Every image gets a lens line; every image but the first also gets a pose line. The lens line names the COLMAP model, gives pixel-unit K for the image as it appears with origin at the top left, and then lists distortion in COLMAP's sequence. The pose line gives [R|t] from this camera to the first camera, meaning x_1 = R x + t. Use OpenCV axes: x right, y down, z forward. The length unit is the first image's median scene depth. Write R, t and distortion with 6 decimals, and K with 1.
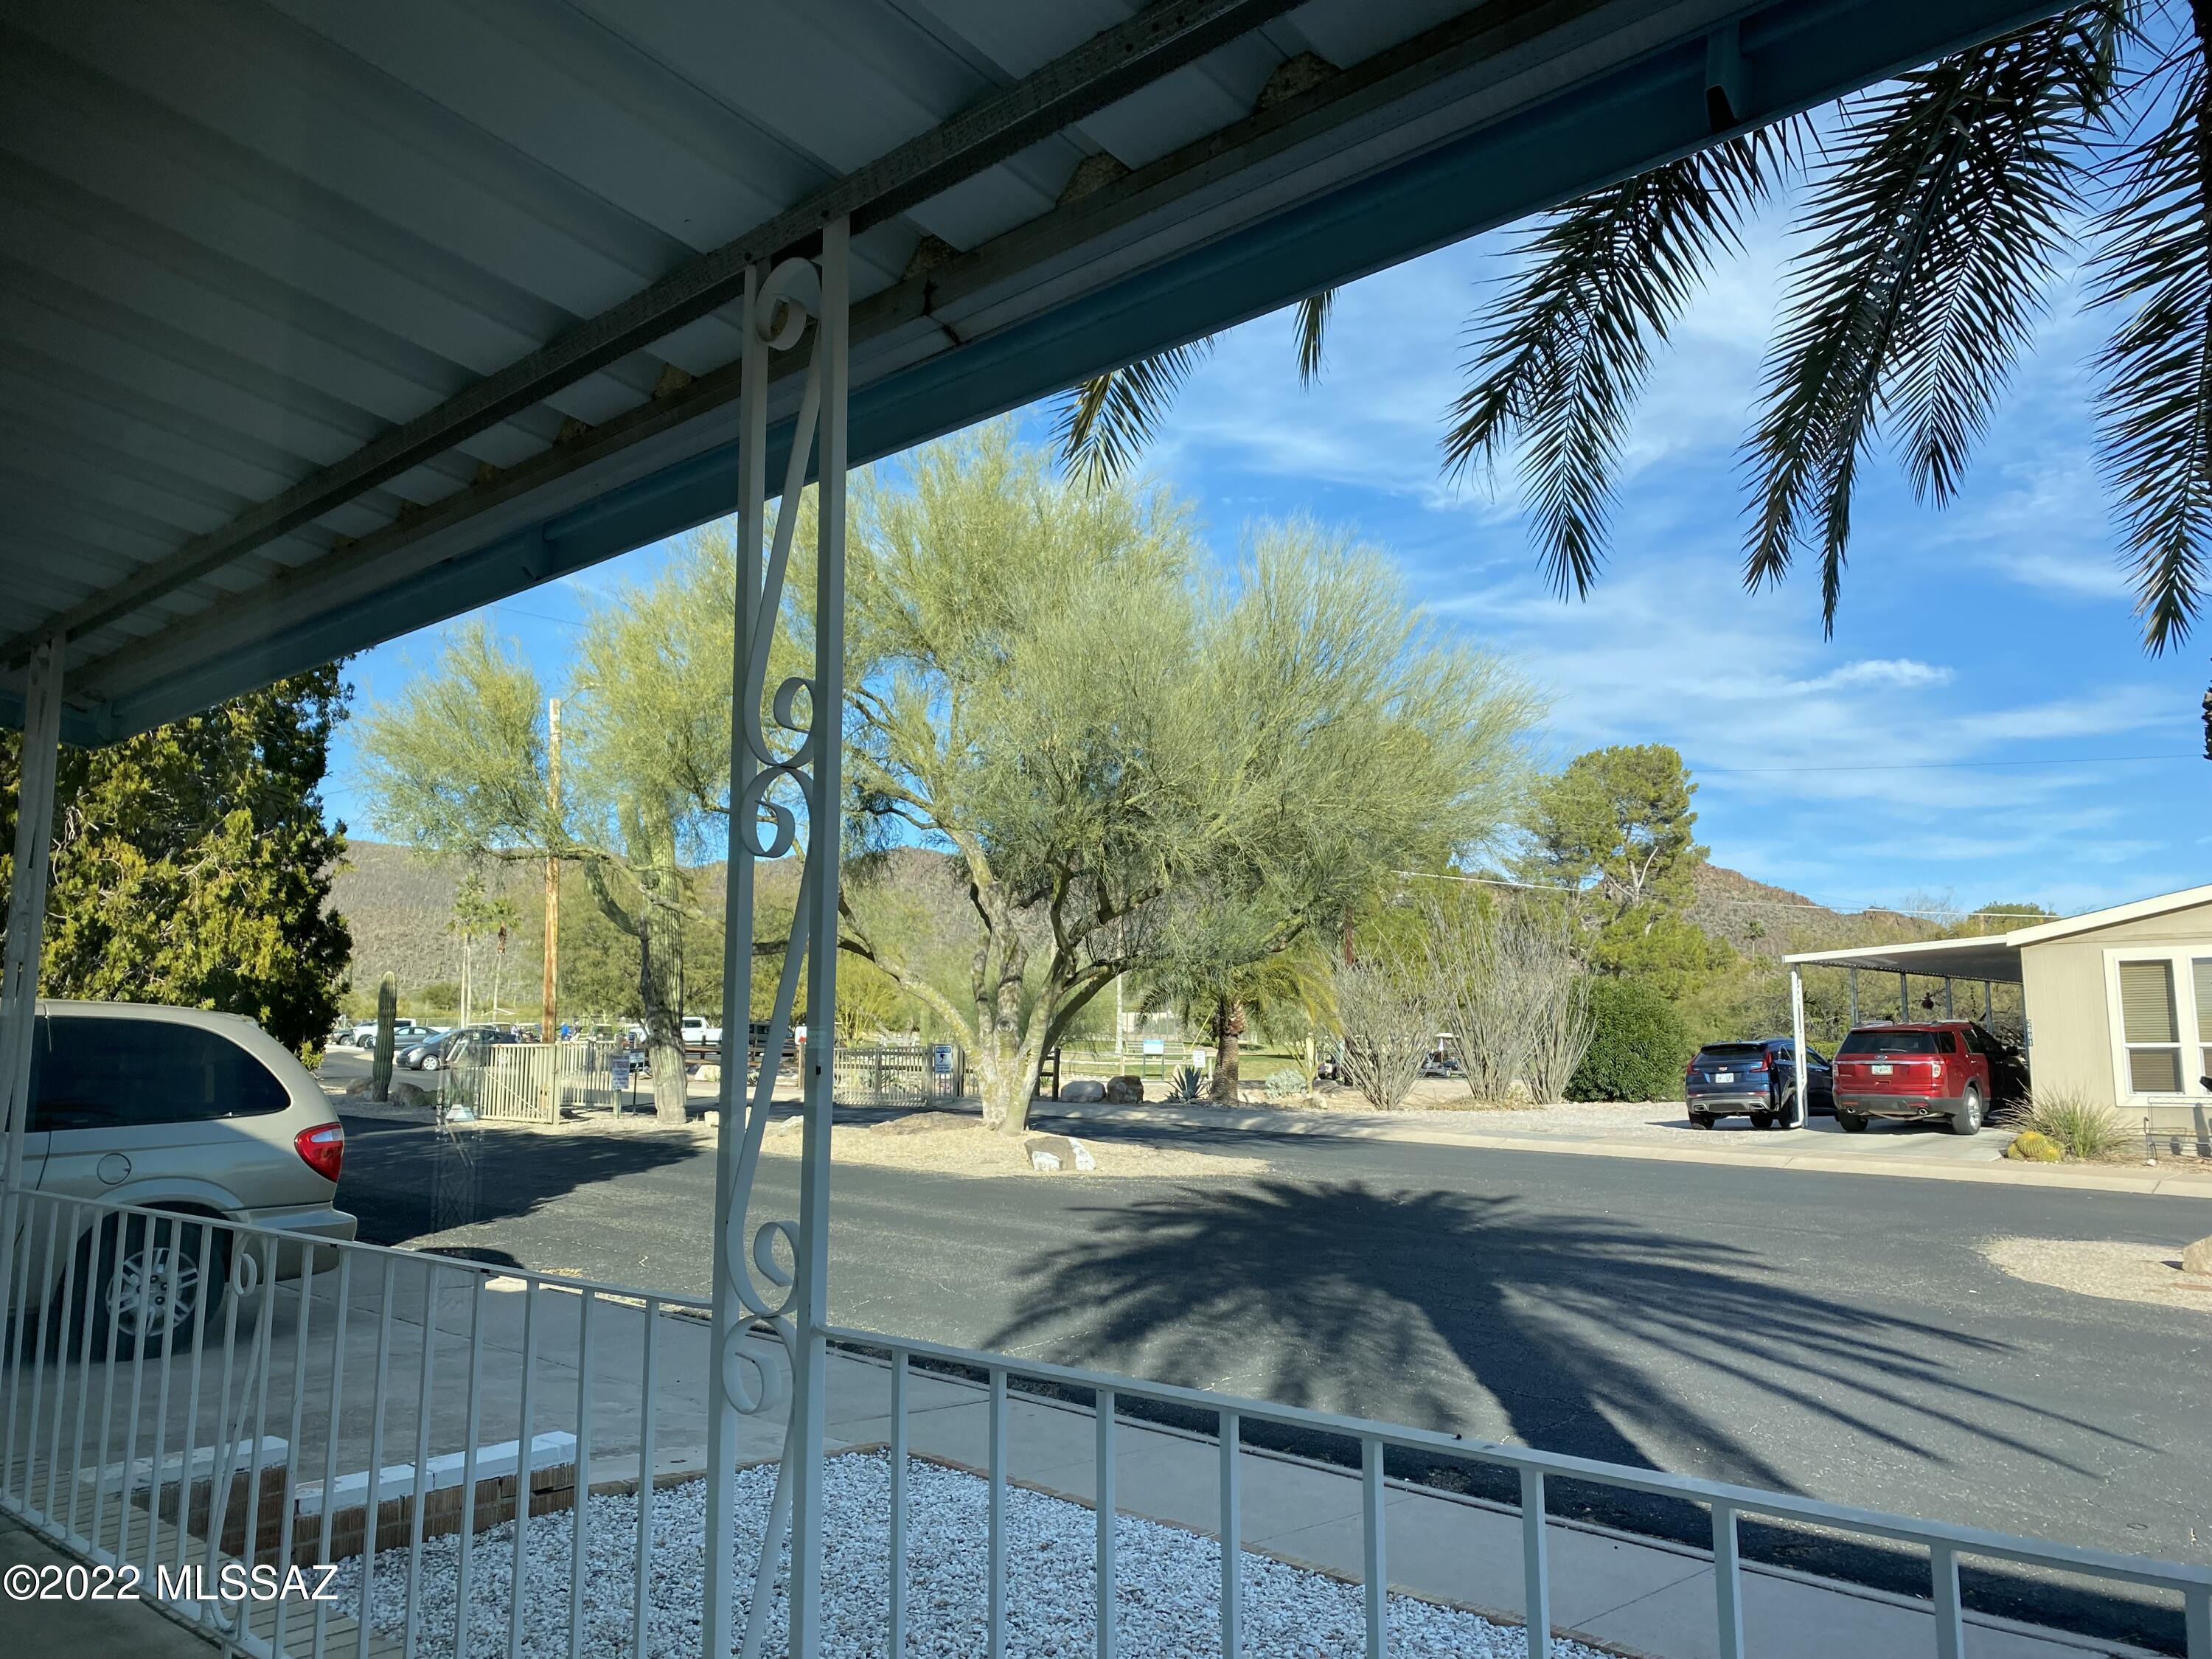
lens RADIAL K [[1665.0, 0, 1106.0], [0, 1665.0, 829.5], [0, 0, 1]] dist [0.087214, -0.096179]
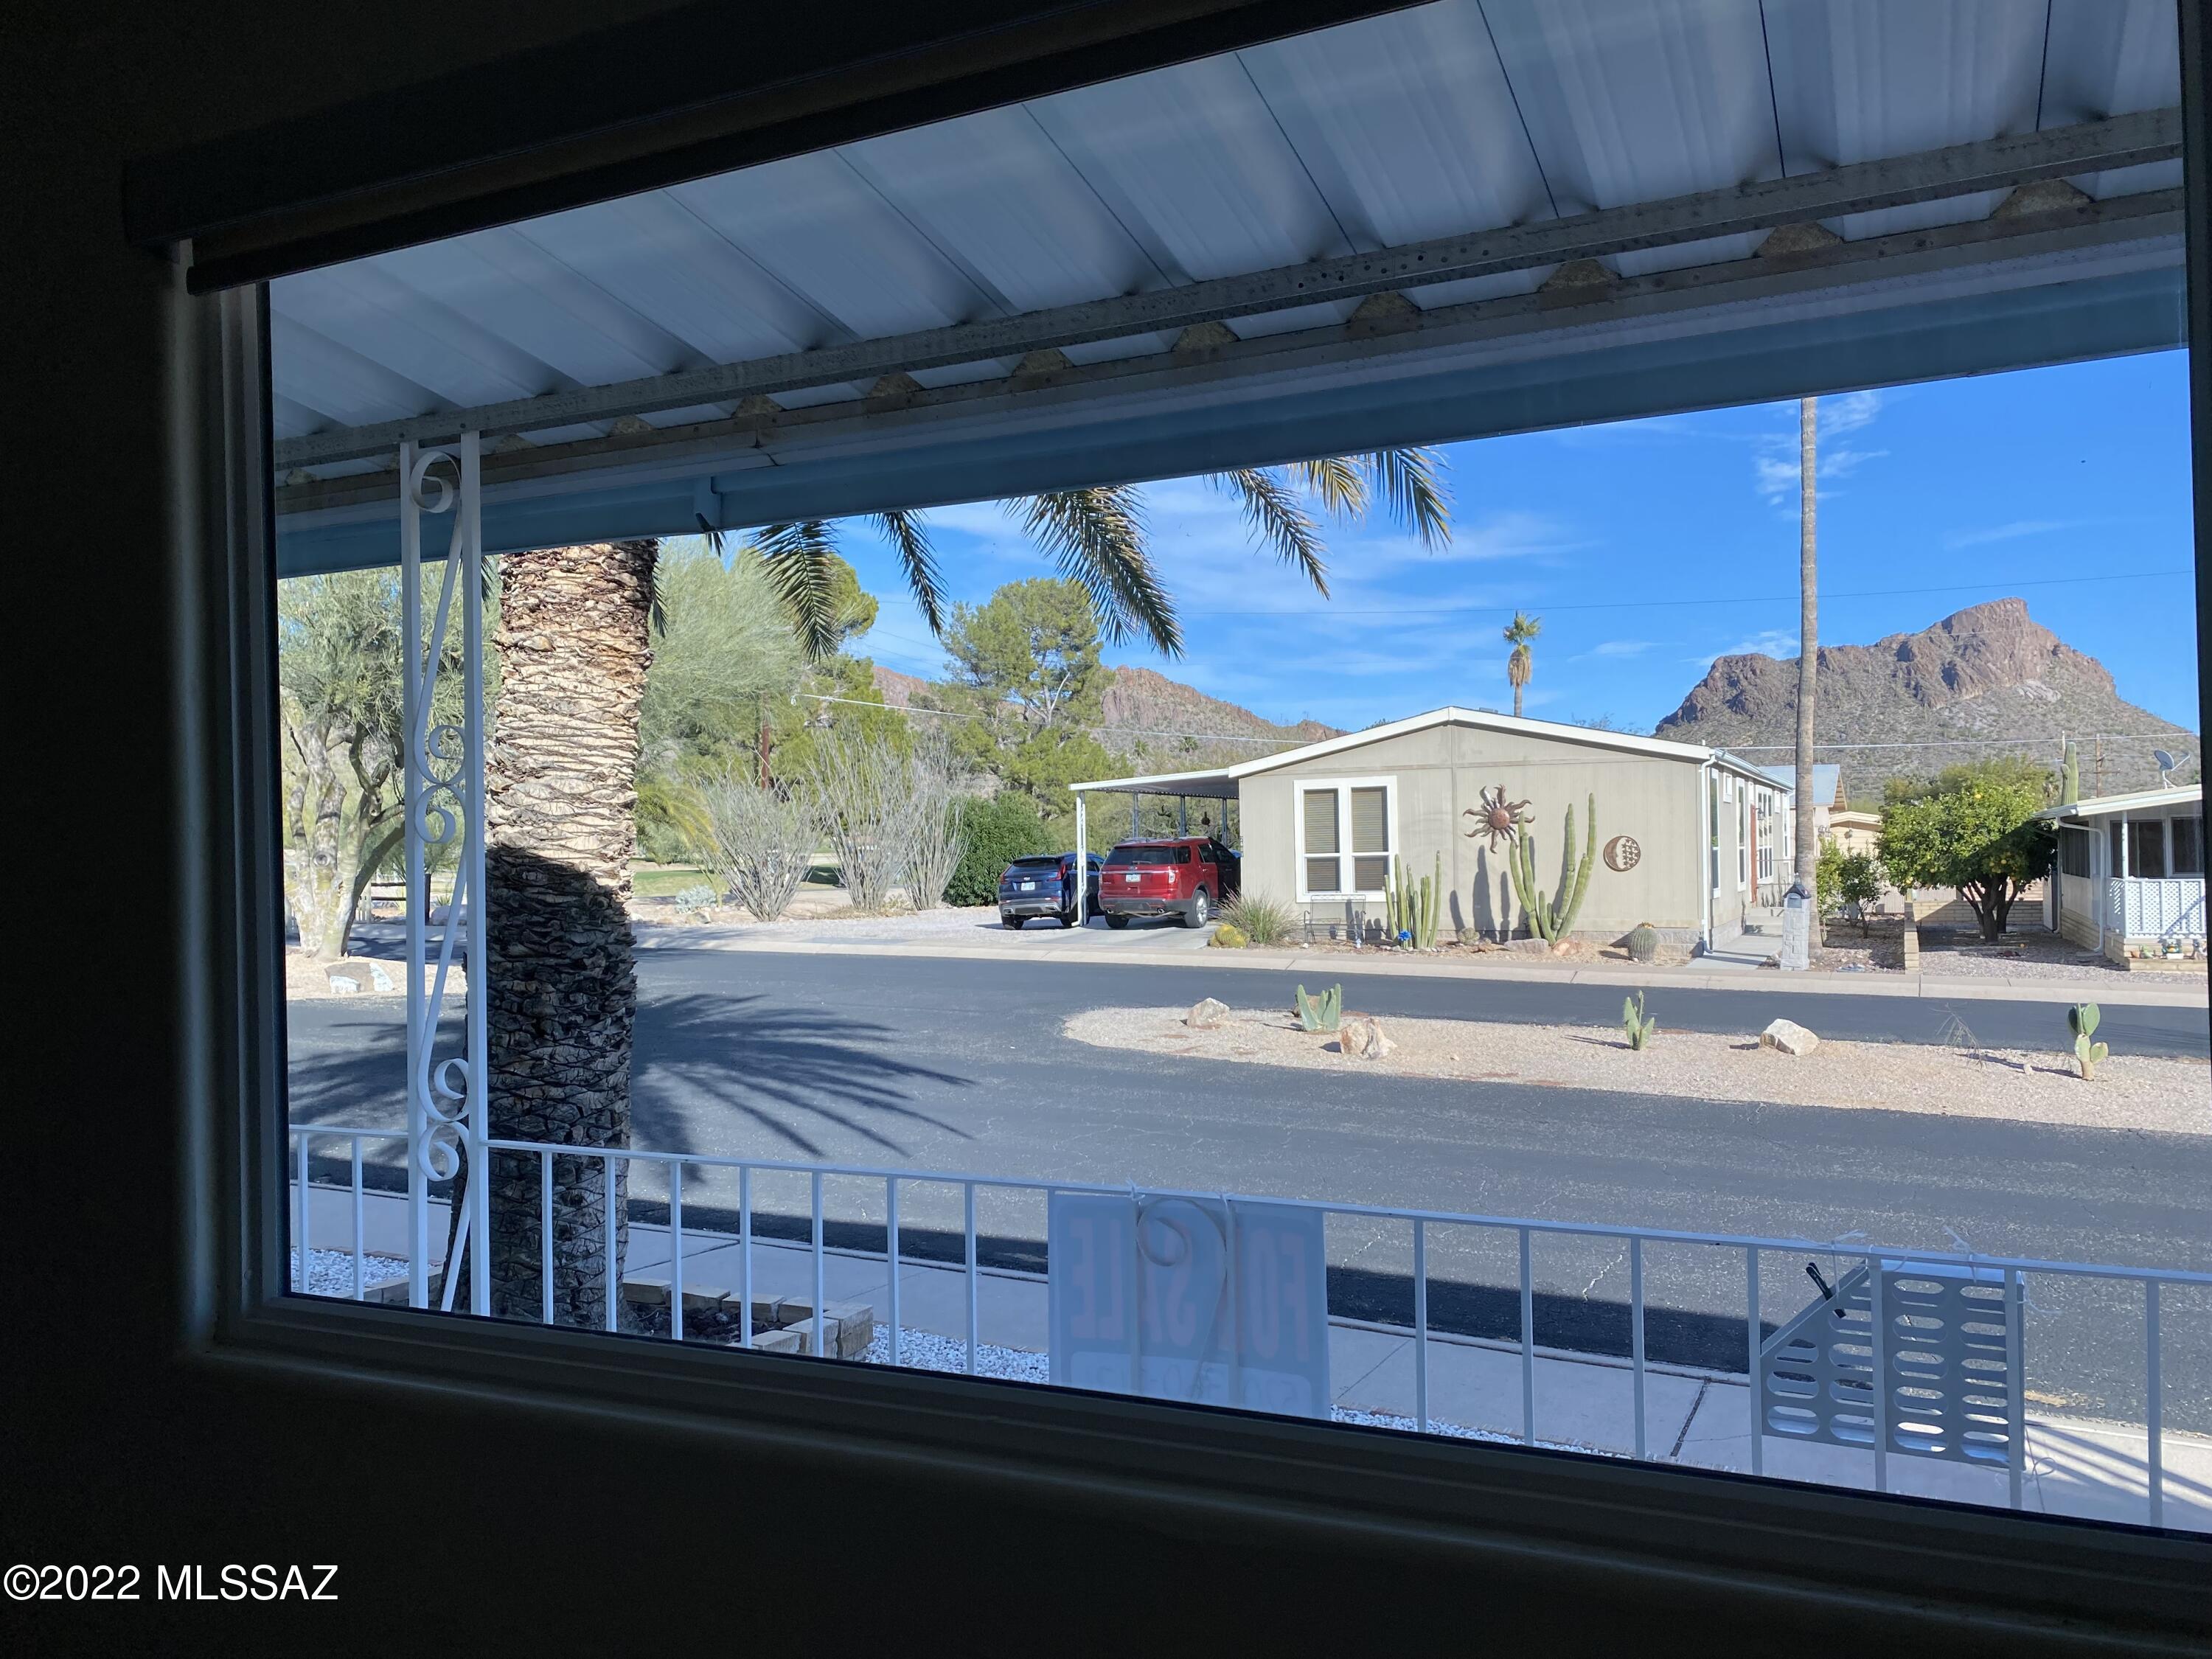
lens RADIAL K [[1665.0, 0, 1106.0], [0, 1665.0, 829.5], [0, 0, 1]] dist [0.087214, -0.096179]
pose [[0.955688, -0.011029, 0.294175, 0.085122], [-0.023002, 0.993445, 0.111974, -0.027607], [-0.293482, -0.113779, 0.949170, -0.136503]]
